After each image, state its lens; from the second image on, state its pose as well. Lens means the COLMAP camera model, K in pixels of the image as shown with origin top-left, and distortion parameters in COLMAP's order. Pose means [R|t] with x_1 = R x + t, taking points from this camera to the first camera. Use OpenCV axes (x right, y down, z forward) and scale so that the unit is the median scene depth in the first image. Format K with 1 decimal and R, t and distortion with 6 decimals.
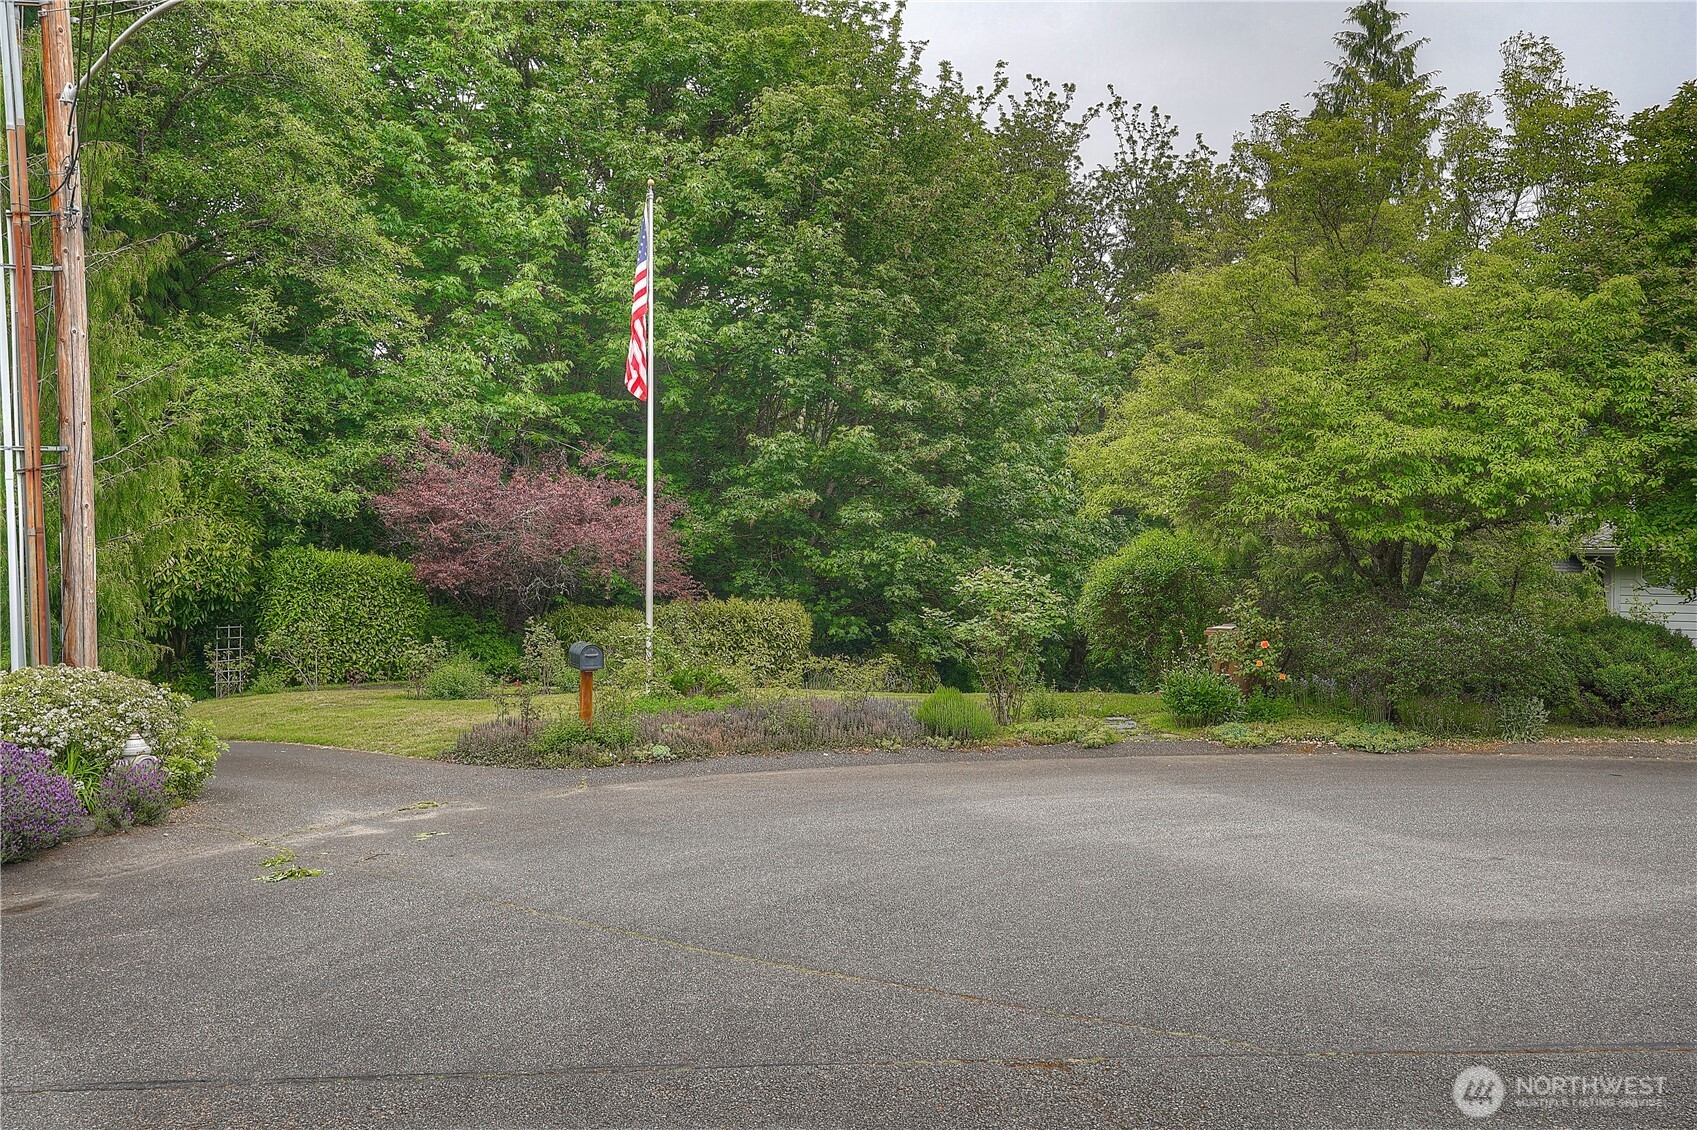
lens RADIAL K [[1627.6, 0, 826.8], [0, 1627.6, 545.7], [0, 0, 1]] dist [0.091628, 0.000000]
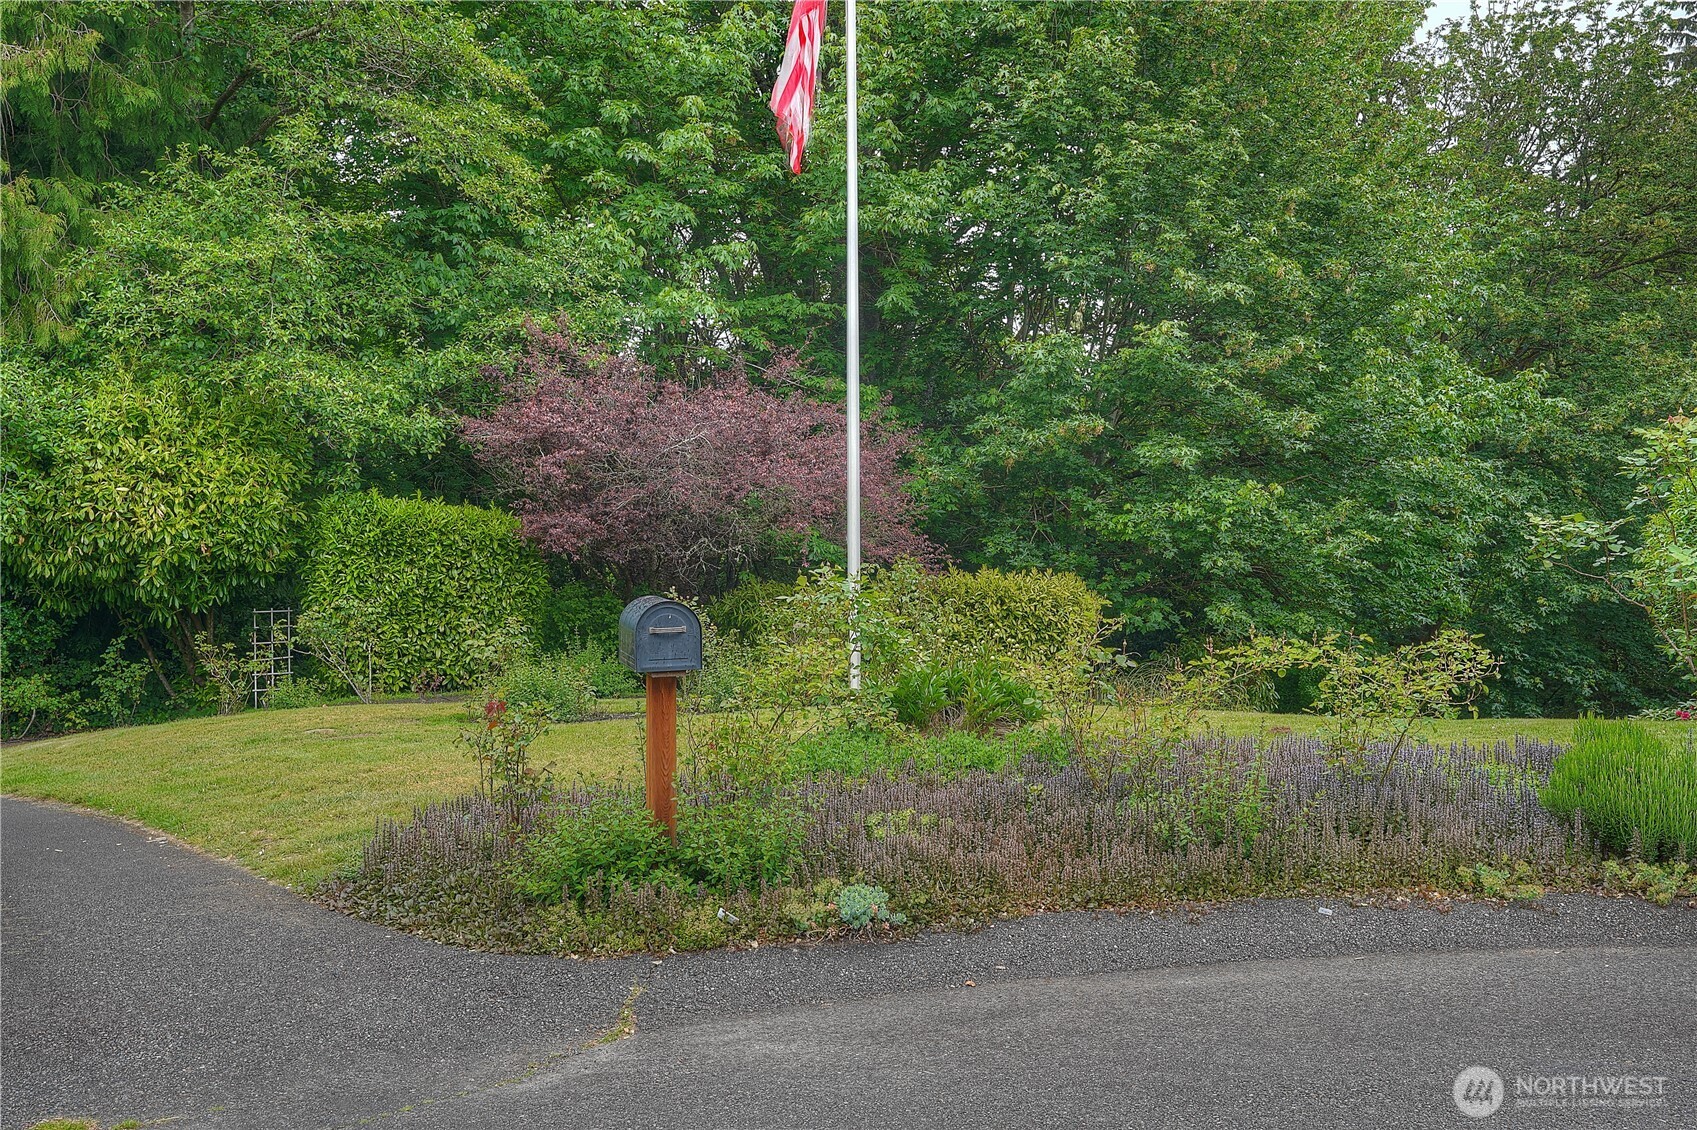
lens RADIAL K [[1627.6, 0, 838.7], [0, 1627.6, 552.0], [0, 0, 1]] dist [0.091628, 0.000000]
pose [[0.991084, -0.011116, -0.132773, -0.027383], [0.011414, 0.999934, 0.001486, 0.022998], [0.132748, -0.002988, 0.991145, 0.301596]]
